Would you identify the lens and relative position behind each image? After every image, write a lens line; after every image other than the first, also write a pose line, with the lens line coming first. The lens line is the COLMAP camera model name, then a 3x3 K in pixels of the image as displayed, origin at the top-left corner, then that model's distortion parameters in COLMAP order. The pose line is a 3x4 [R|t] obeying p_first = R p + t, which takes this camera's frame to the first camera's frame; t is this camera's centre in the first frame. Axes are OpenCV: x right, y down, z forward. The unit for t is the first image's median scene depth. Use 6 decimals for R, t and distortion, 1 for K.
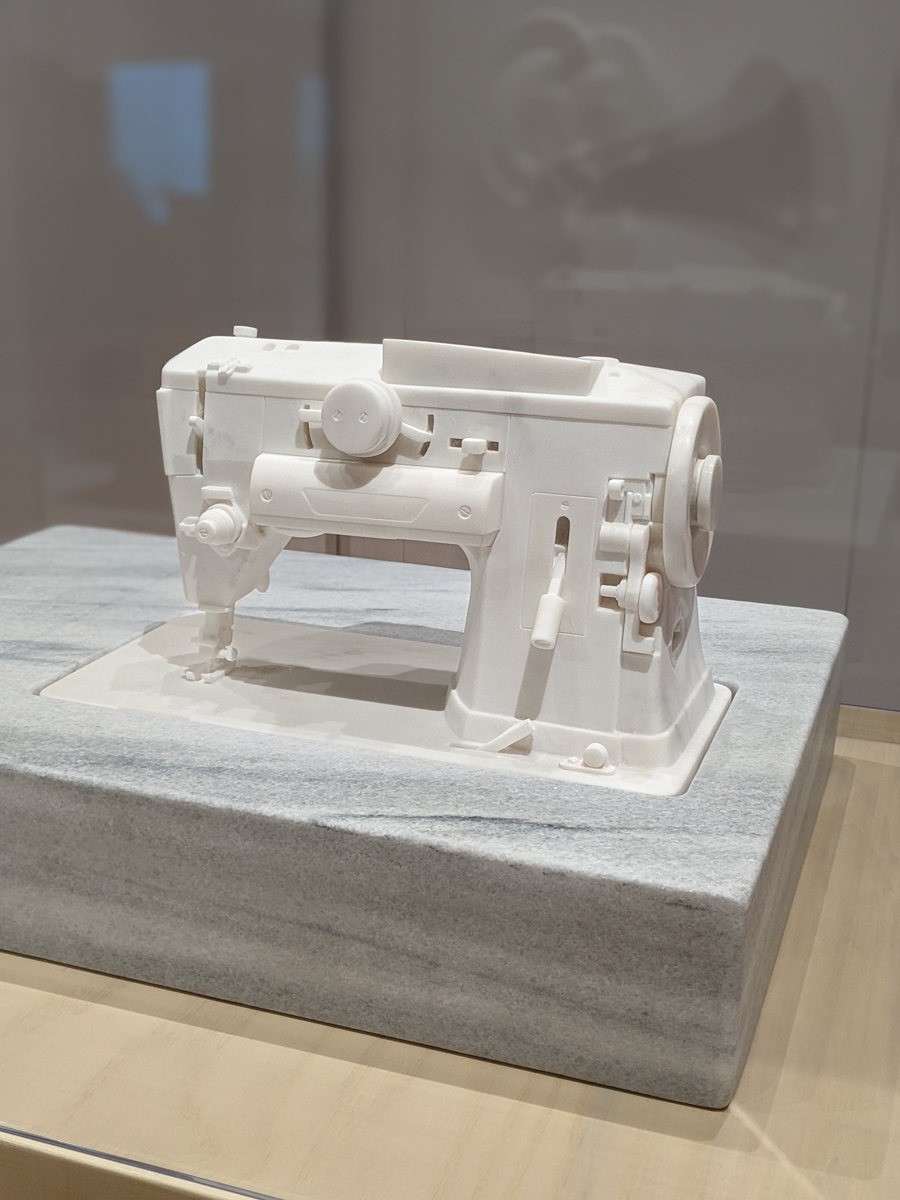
lens RADIAL K [[1468.9, 0, 450.0], [0, 1468.9, 600.0], [0, 0, 1]] dist [0.003730, -0.010056]
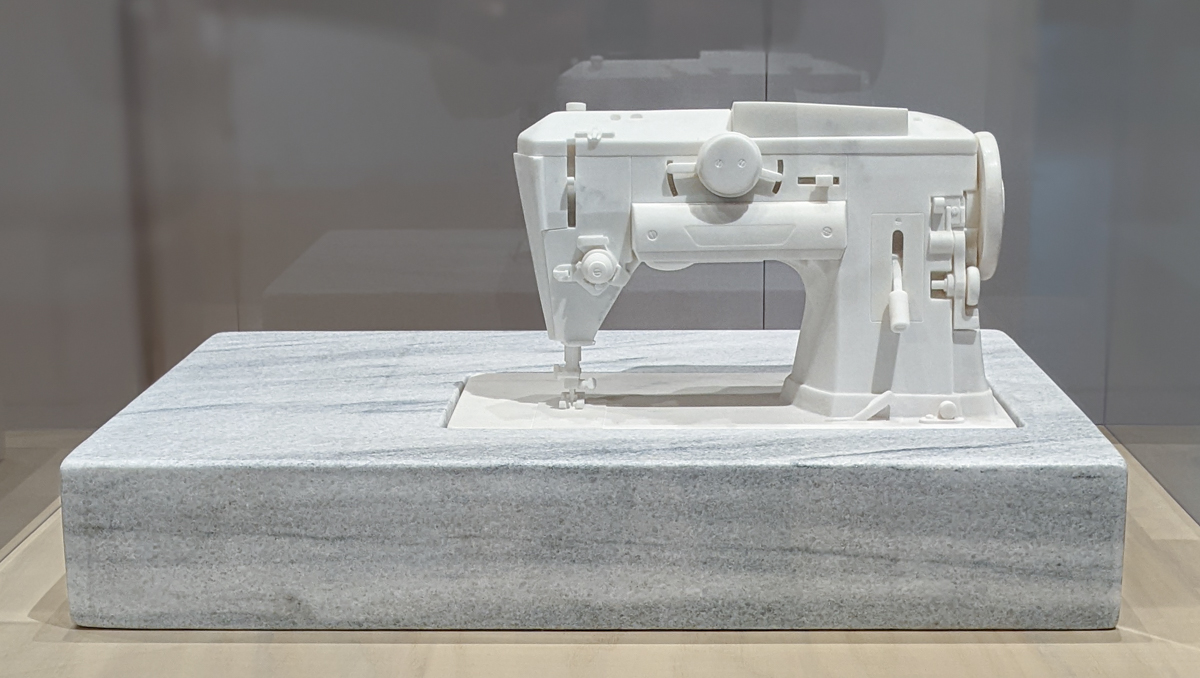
lens RADIAL K [[2030.2, 0, 601.7], [0, 2030.2, 448.3], [0, 0, 1]] dist [0.015072, -0.173544]
pose [[0.947707, -0.099357, 0.303283, -0.738416], [0.113201, 0.993167, -0.028367, 0.156189], [-0.298392, 0.061215, 0.952478, -0.610923]]
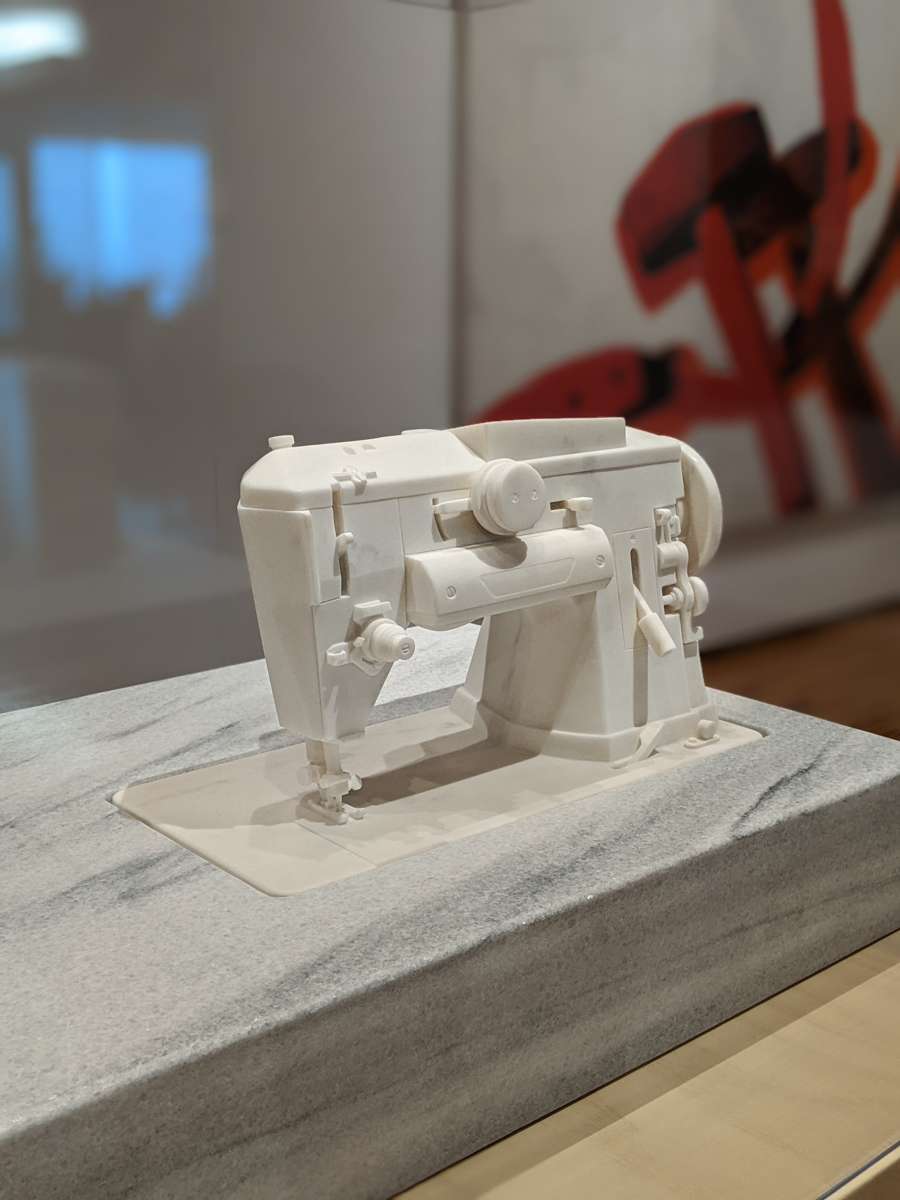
lens RADIAL K [[1468.9, 0, 450.0], [0, 1468.9, 600.0], [0, 0, 1]] dist [0.003730, -0.010056]
pose [[0.481682, -0.218363, 0.848705, -1.028523], [0.253446, 0.961784, 0.103613, -0.180773], [-0.838897, 0.165193, 0.518617, 0.527406]]
